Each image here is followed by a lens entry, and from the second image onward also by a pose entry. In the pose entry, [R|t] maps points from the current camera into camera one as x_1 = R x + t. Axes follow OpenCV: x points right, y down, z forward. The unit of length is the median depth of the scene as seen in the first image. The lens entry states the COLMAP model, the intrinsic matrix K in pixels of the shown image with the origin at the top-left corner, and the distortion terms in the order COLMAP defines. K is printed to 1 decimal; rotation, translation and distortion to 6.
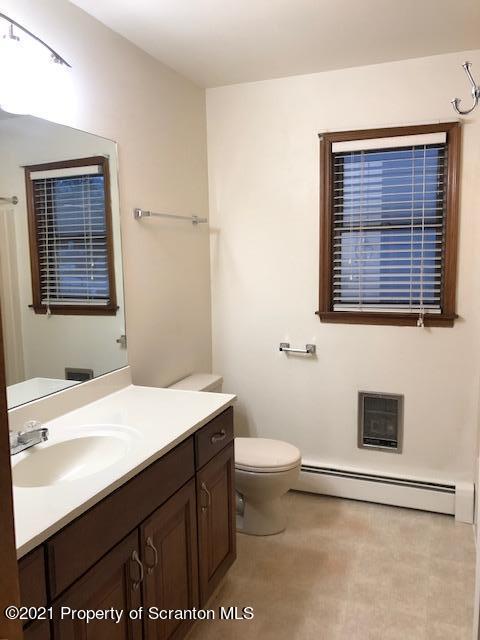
lens RADIAL K [[525.0, 0, 240.3], [0, 525.0, 318.6], [0, 0, 1]] dist [0.021287, -0.018552]
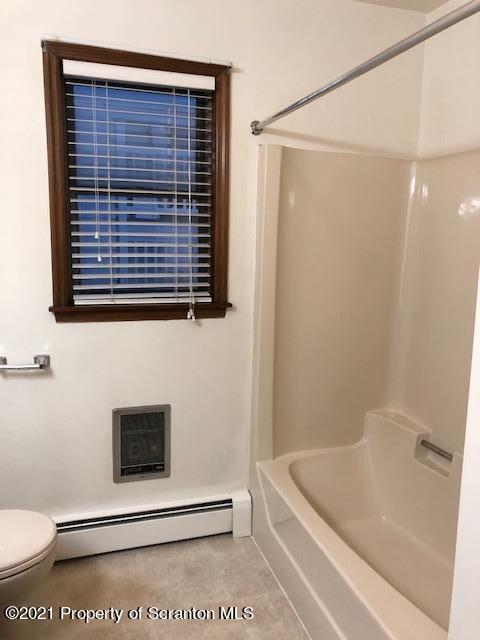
lens RADIAL K [[525.0, 0, 277.4], [0, 525.0, 320.9], [0, 0, 1]] dist [0.021287, -0.018552]
pose [[0.770064, -0.068219, 0.634308, -0.065858], [0.049041, 0.997654, 0.047759, -0.014000], [-0.636078, -0.005670, 0.771604, 0.282116]]
